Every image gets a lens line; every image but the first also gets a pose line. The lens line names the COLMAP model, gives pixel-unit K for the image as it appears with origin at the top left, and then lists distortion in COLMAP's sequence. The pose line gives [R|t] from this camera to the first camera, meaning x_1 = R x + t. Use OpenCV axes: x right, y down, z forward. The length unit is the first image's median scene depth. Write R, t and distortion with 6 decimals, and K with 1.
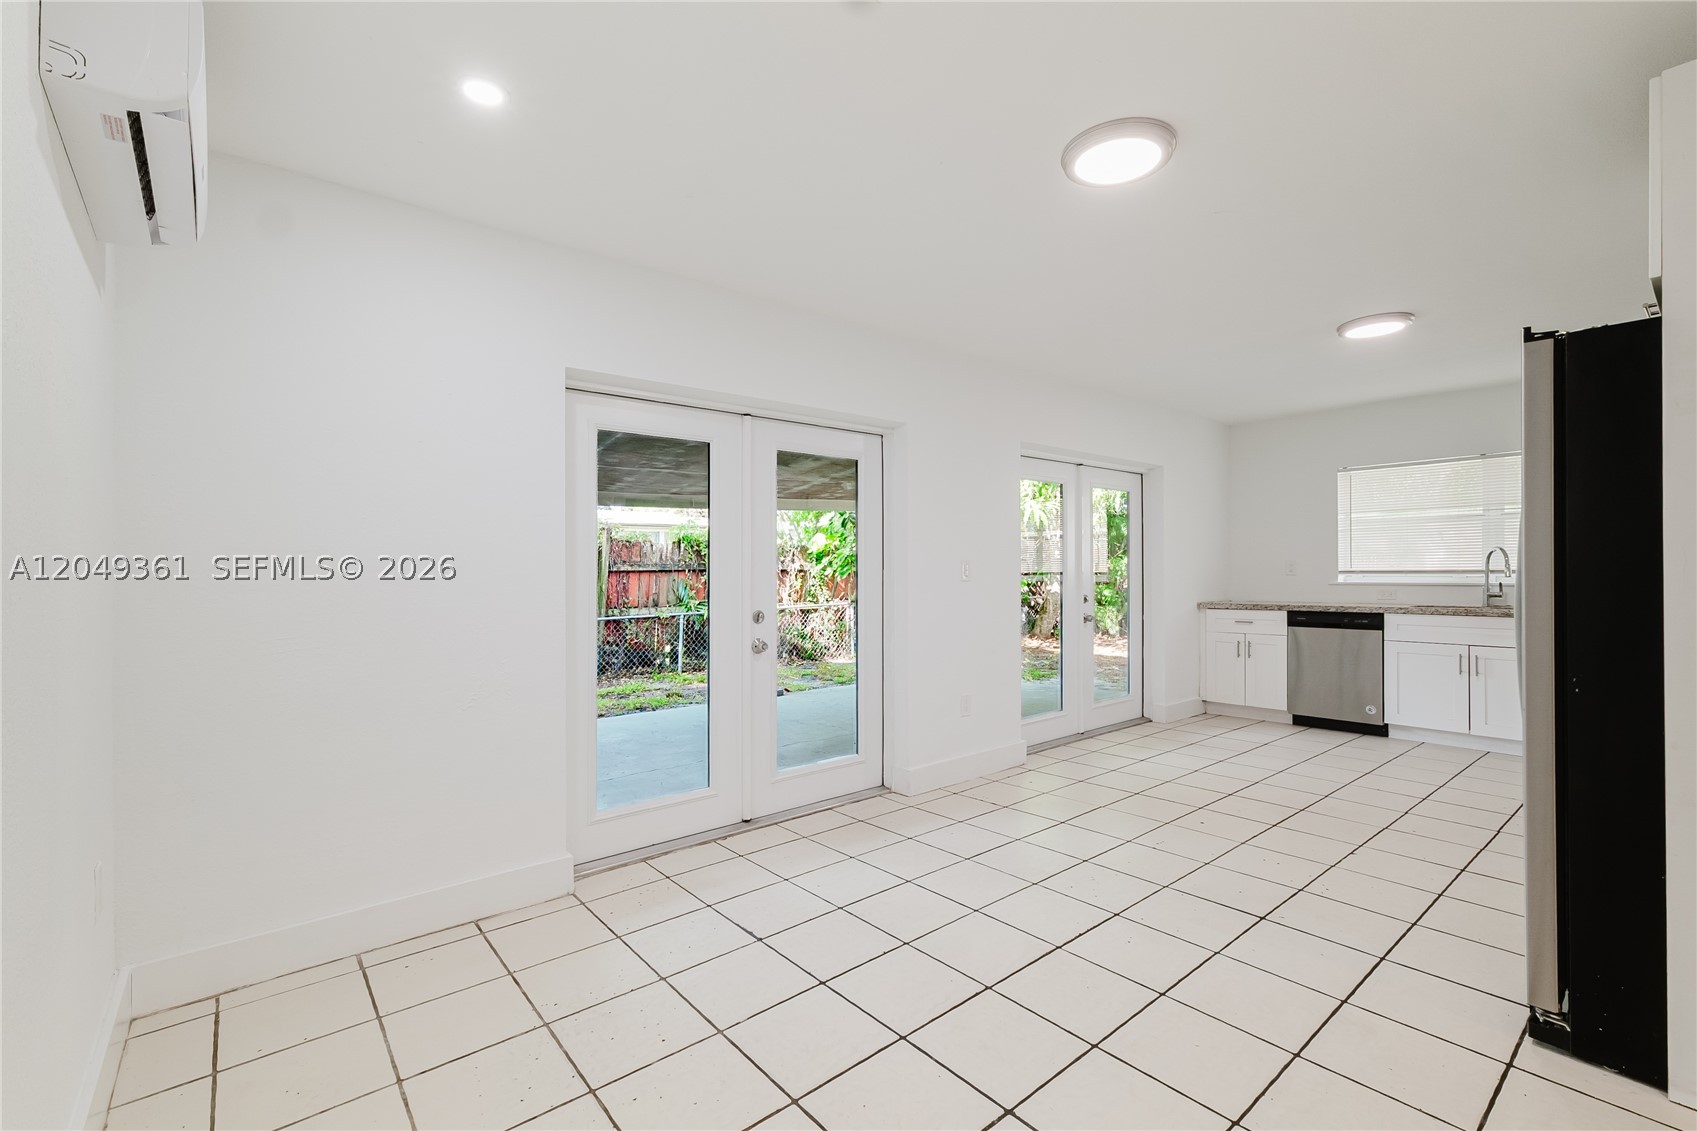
lens RADIAL K [[721.2, 0, 818.7], [0, 721.2, 570.9], [0, 0, 1]] dist [-0.000232, 0.000080]
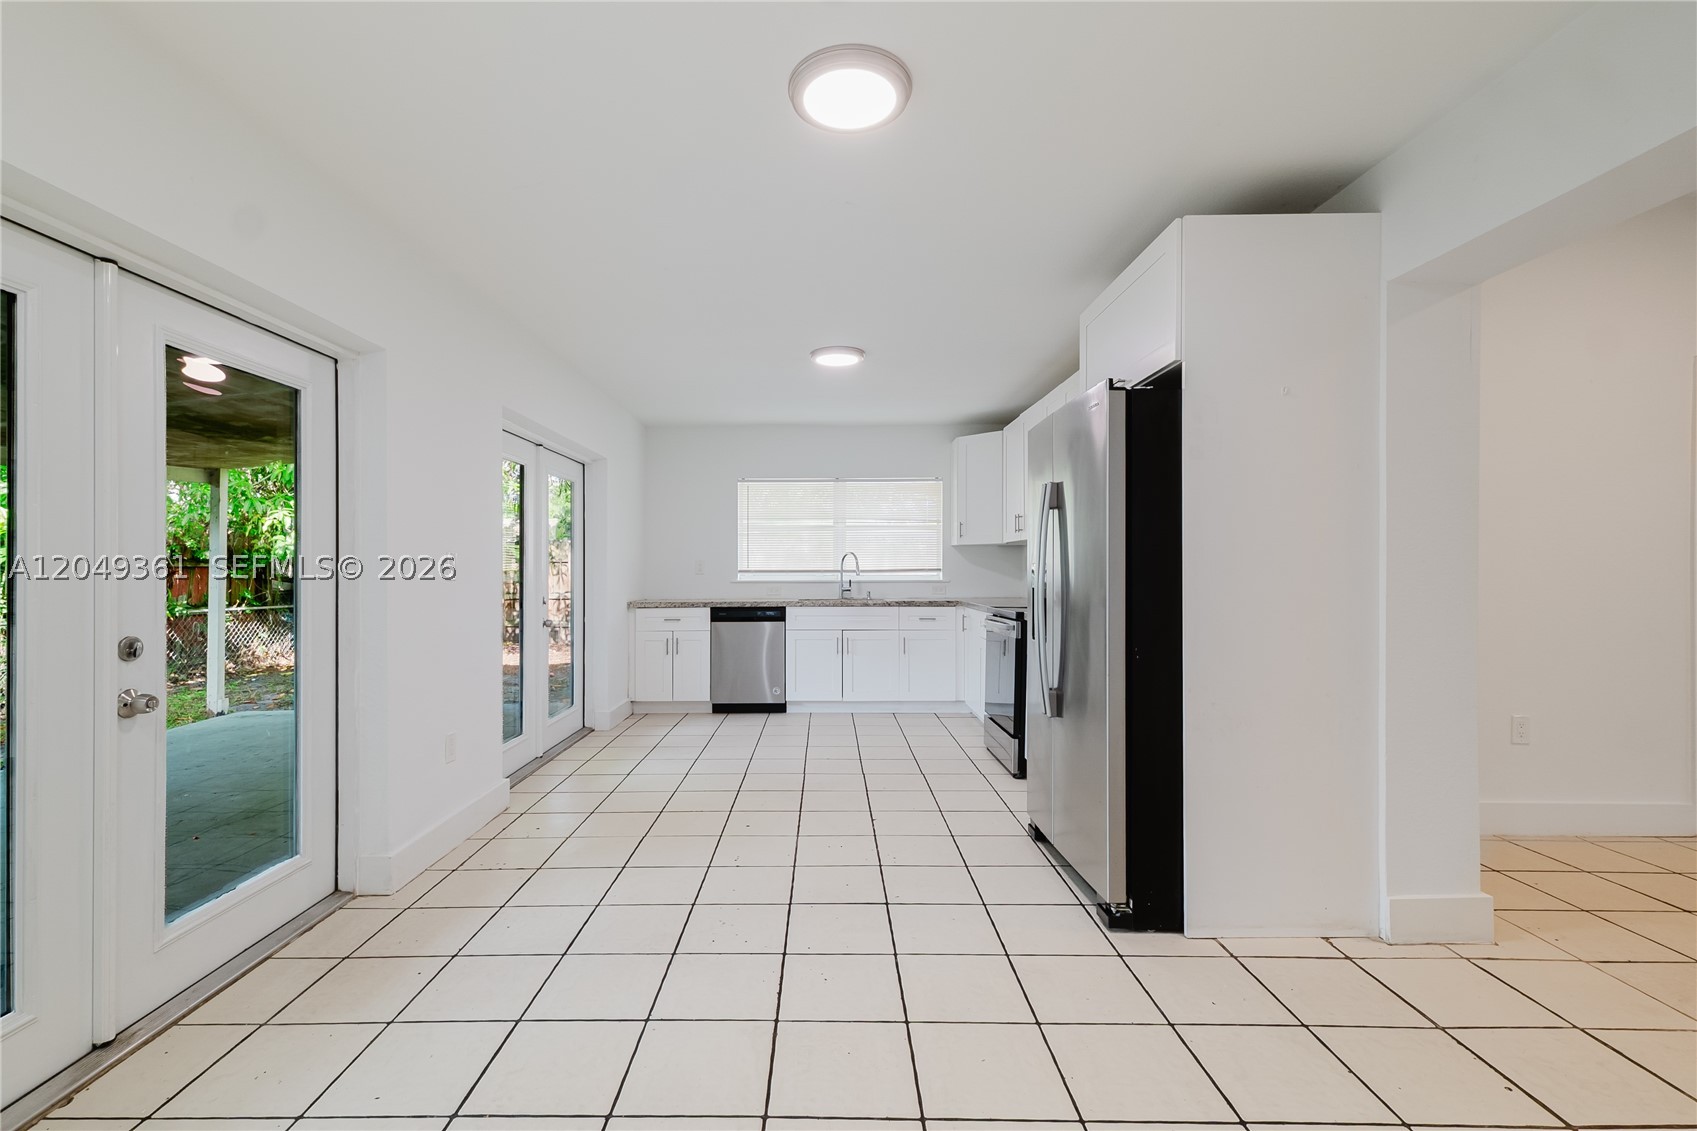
lens RADIAL K [[764.2, 0, 742.5], [0, 764.2, 579.5], [0, 0, 1]] dist [0.016398, 0.000247]
pose [[0.645947, -0.003800, 0.763373, -0.203257], [-0.004214, 0.999955, 0.008543, 0.004663], [-0.763370, -0.008735, 0.645902, 0.257387]]
